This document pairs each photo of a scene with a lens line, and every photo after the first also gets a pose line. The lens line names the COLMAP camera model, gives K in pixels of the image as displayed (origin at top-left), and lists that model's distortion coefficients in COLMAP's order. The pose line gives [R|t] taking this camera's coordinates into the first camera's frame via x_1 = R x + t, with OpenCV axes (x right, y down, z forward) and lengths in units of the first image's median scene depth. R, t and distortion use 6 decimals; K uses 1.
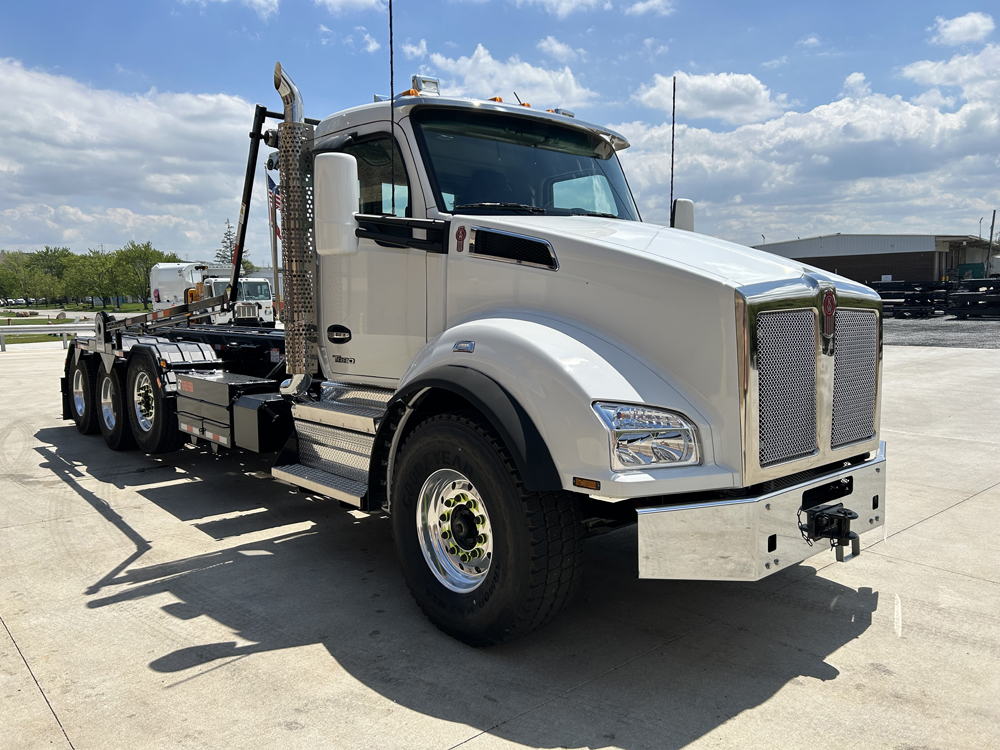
lens RADIAL K [[753.6, 0, 498.6], [0, 753.6, 367.7], [0, 0, 1]] dist [0.050653, -0.080754]
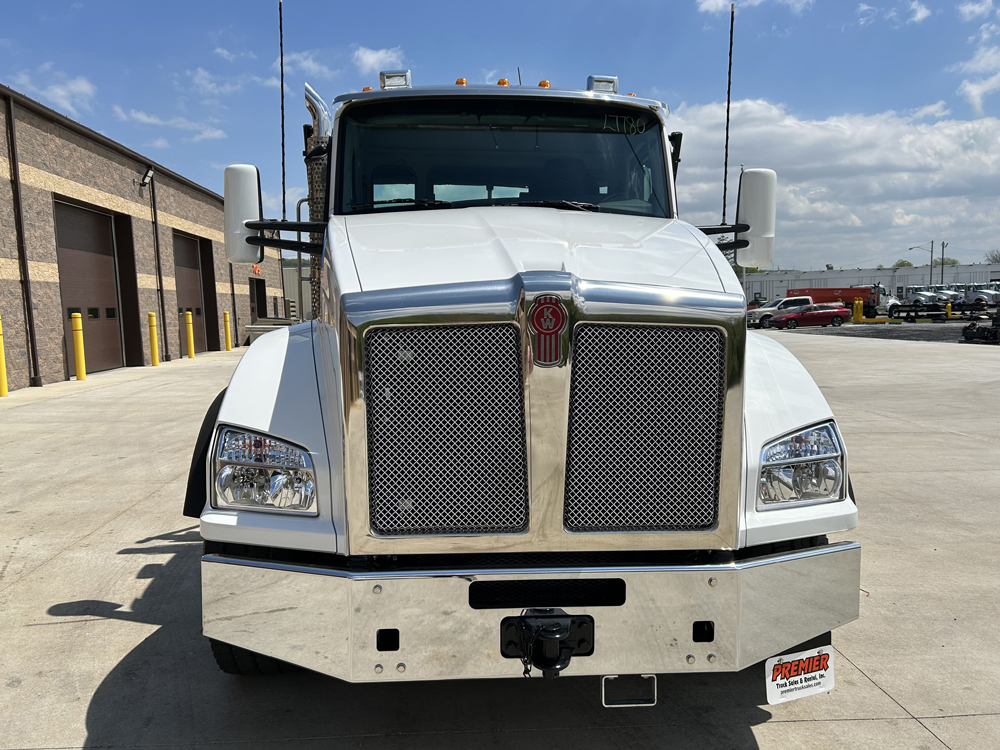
lens RADIAL K [[757.4, 0, 500.0], [0, 757.4, 375.0], [0, 0, 1]] dist [0.063404, -0.057336]
pose [[0.795860, 0.059624, -0.602538, 0.723337], [-0.057635, 0.998081, 0.022638, -0.040336], [0.602732, 0.016710, 0.797769, 0.384655]]
